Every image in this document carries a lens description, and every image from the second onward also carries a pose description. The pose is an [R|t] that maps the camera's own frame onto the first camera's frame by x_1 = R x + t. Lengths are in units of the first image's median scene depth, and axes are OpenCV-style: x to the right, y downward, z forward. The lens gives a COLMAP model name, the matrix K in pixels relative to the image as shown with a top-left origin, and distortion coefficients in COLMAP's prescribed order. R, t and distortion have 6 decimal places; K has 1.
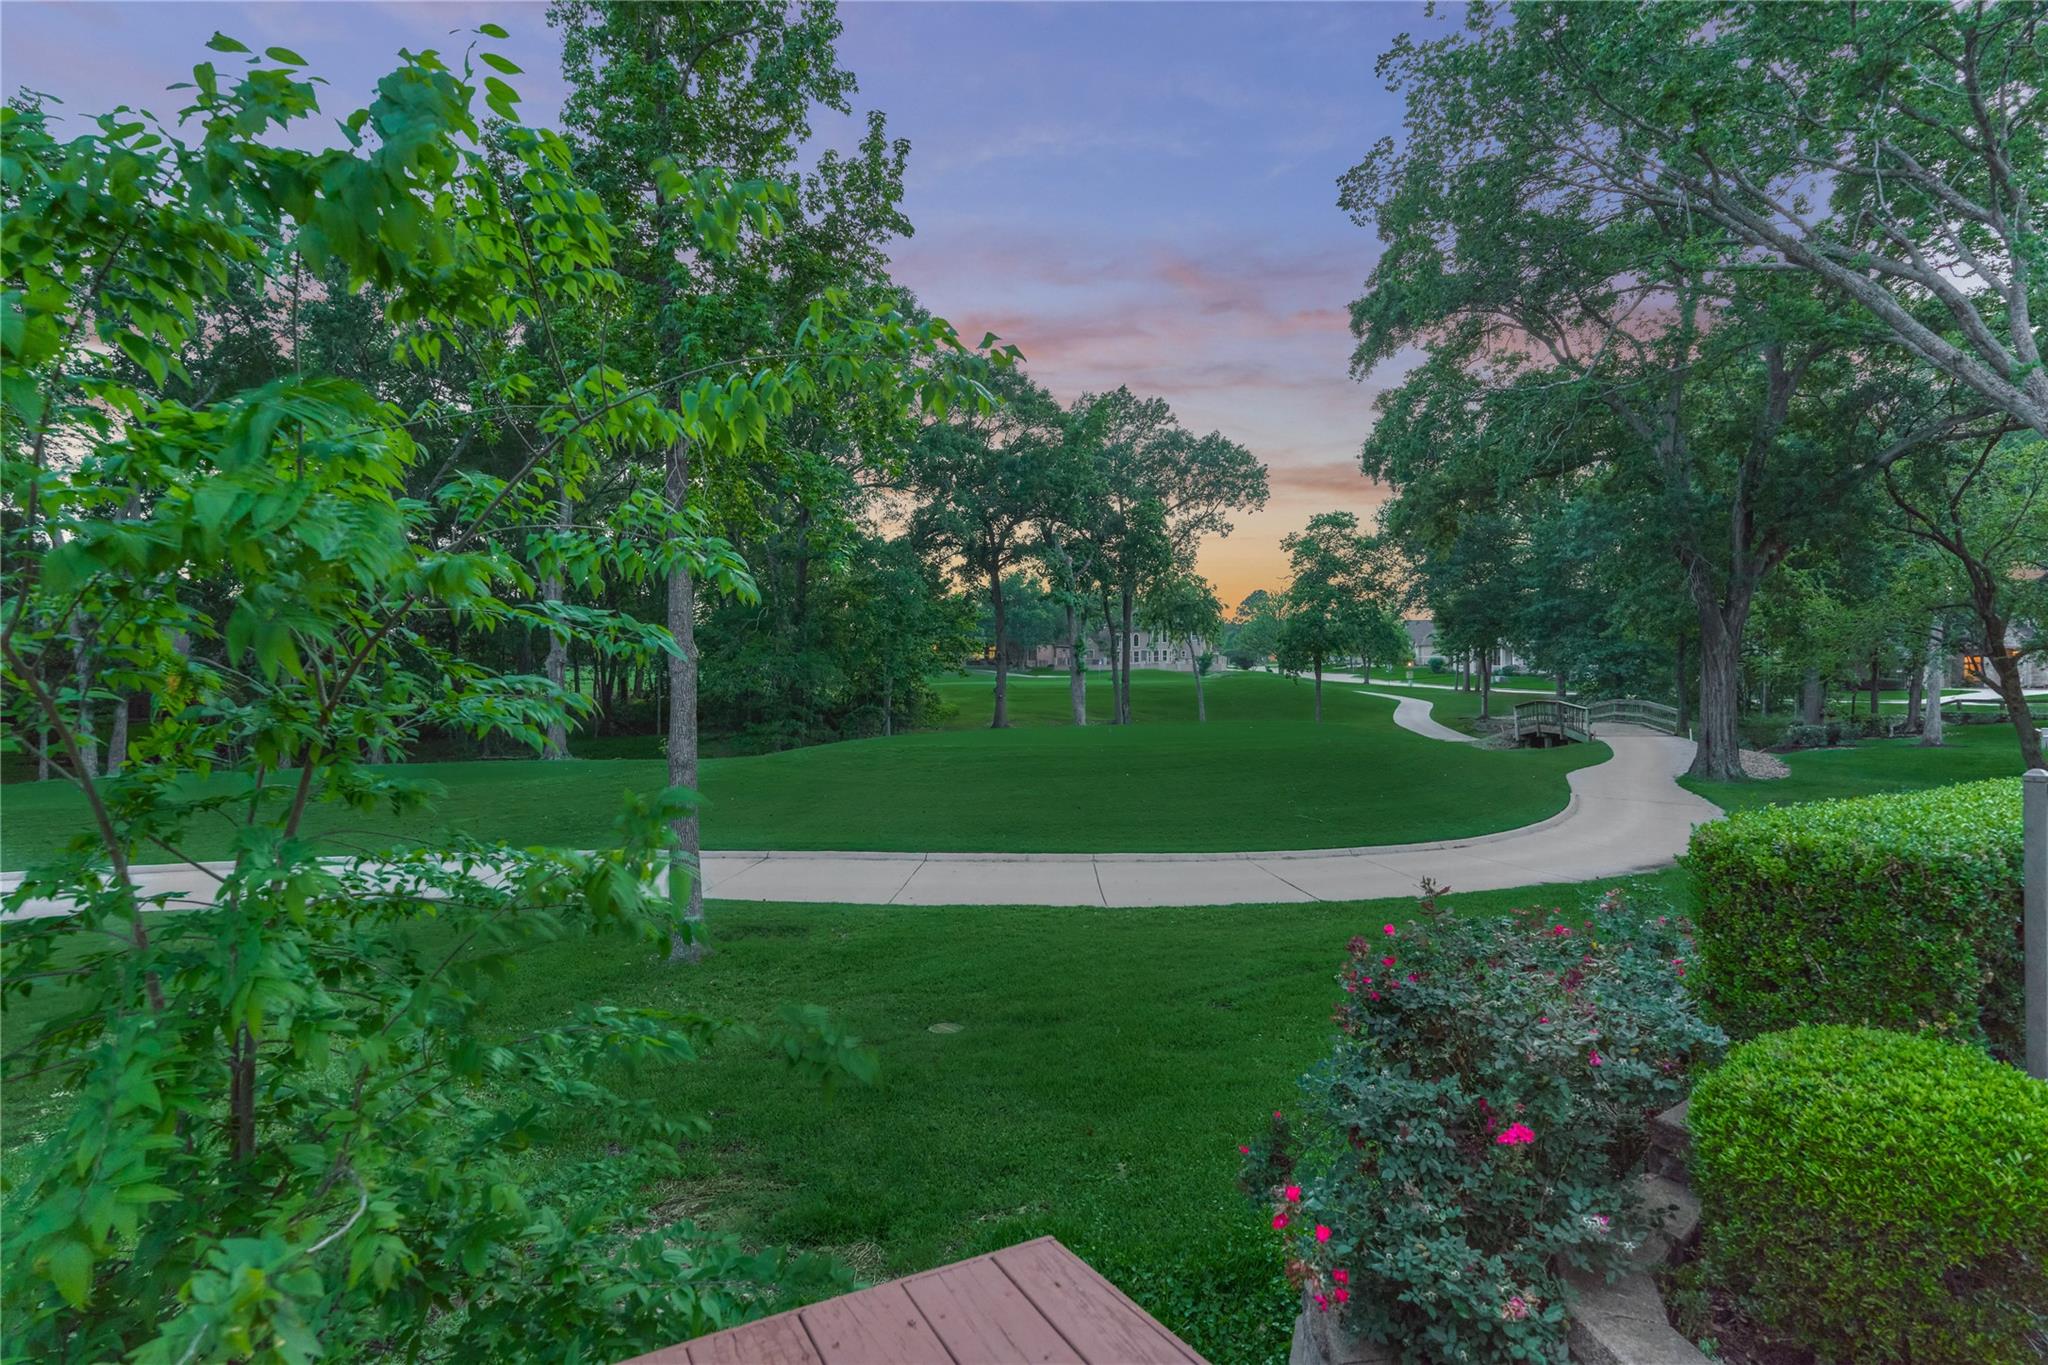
lens RADIAL K [[1041.8, 0, 1024.0], [0, 1041.8, 682.5], [0, 0, 1]] dist [0.000536, -0.000099]
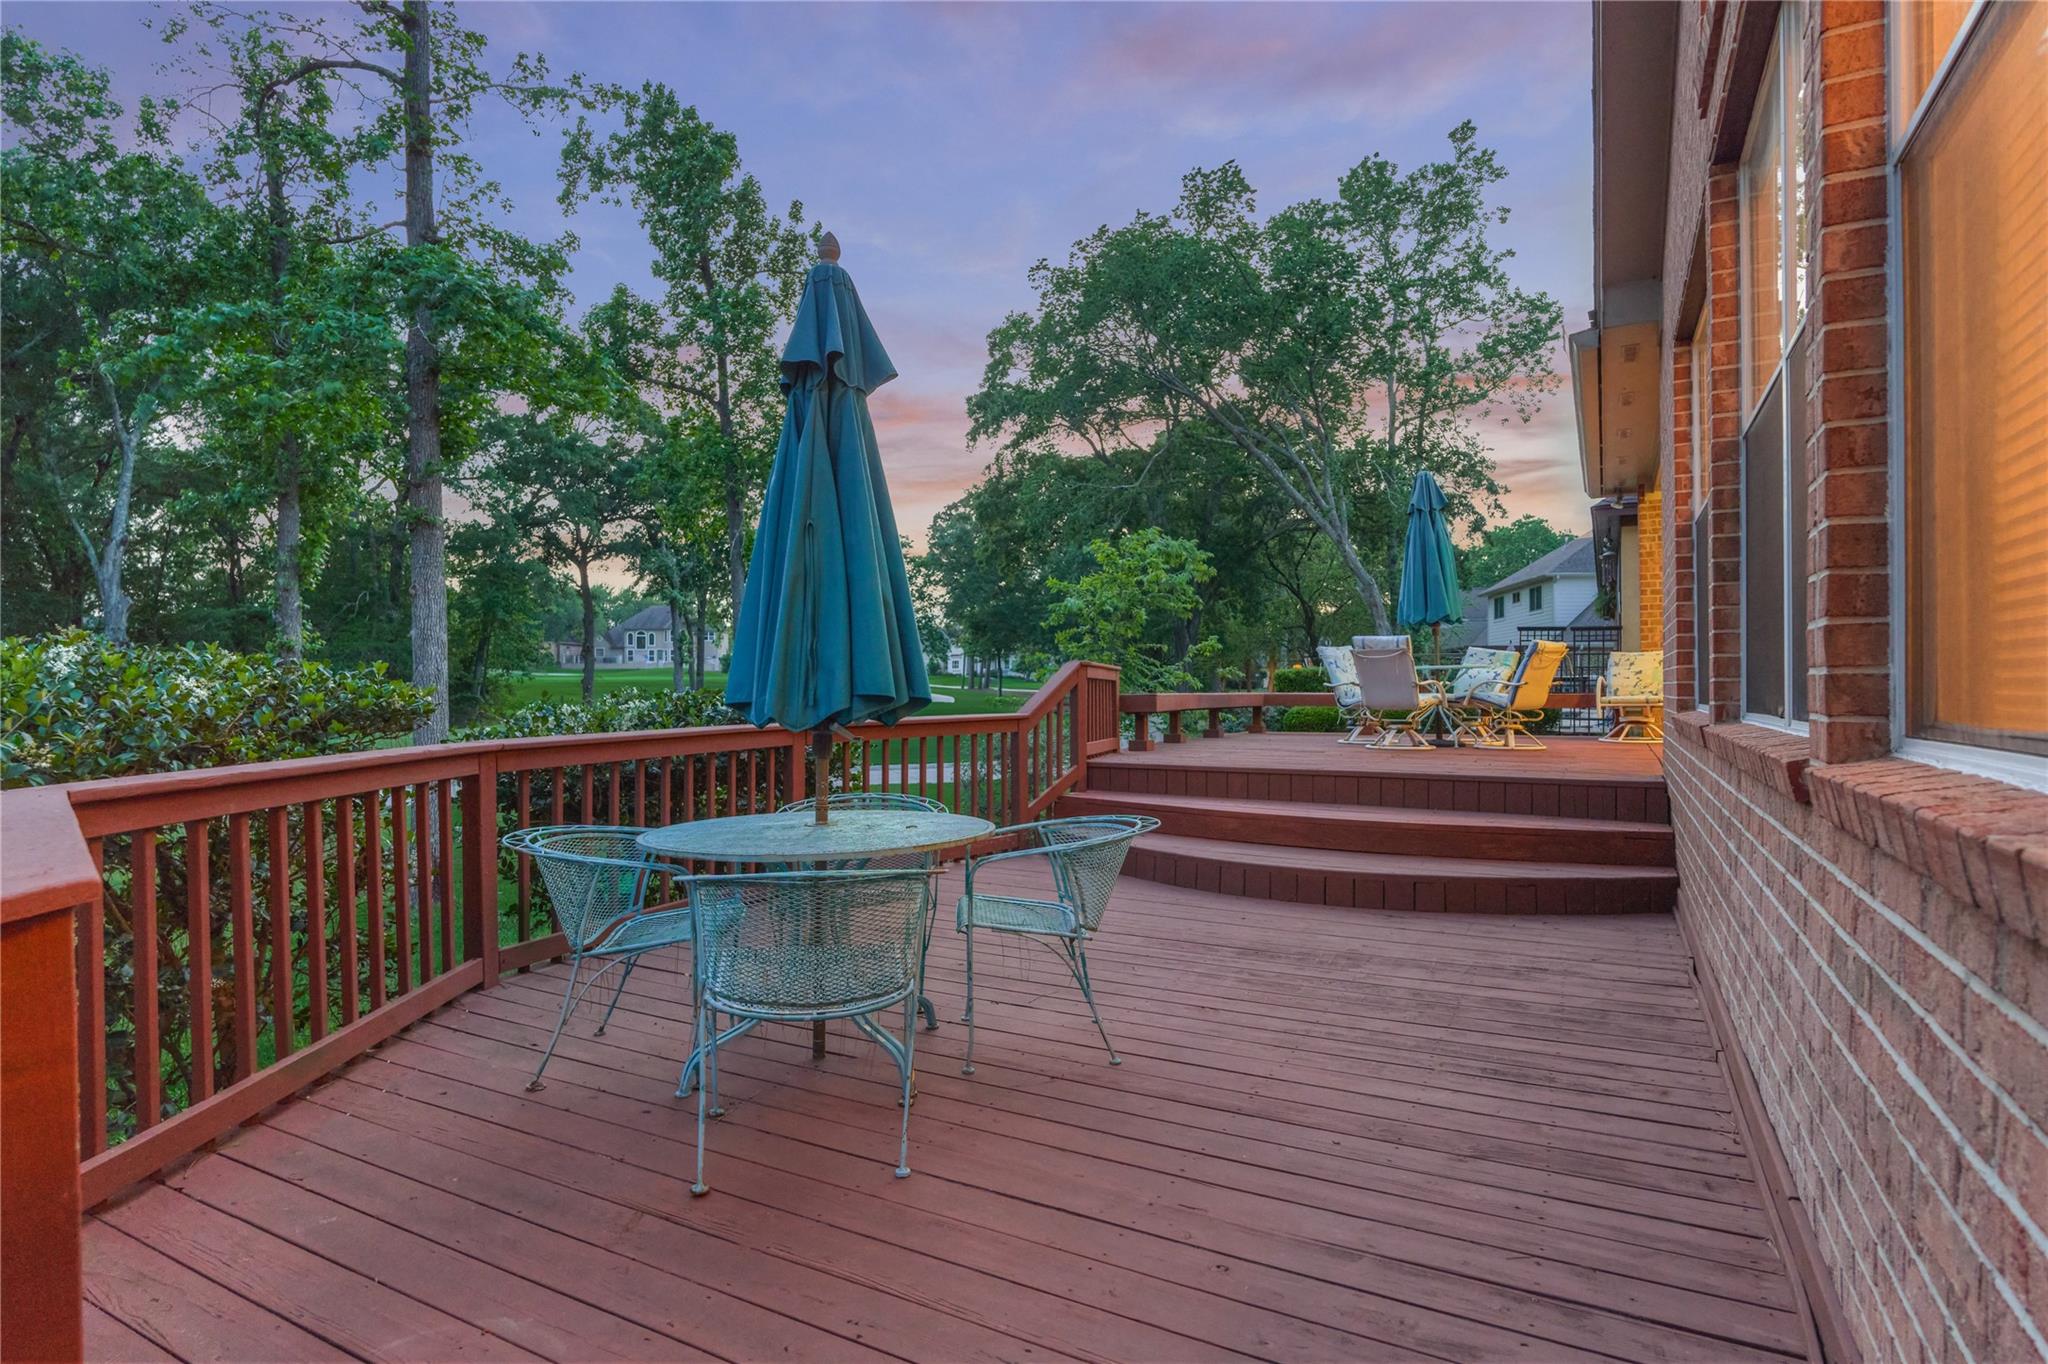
lens RADIAL K [[1055.0, 0, 1024.0], [0, 1055.0, 682.0], [0, 0, 1]] dist [-0.001143, -0.000124]
pose [[0.882680, 0.008204, 0.469902, -0.282582], [-0.006087, 0.999963, -0.006025, 0.027544], [-0.469934, 0.002458, 0.882698, -0.285970]]
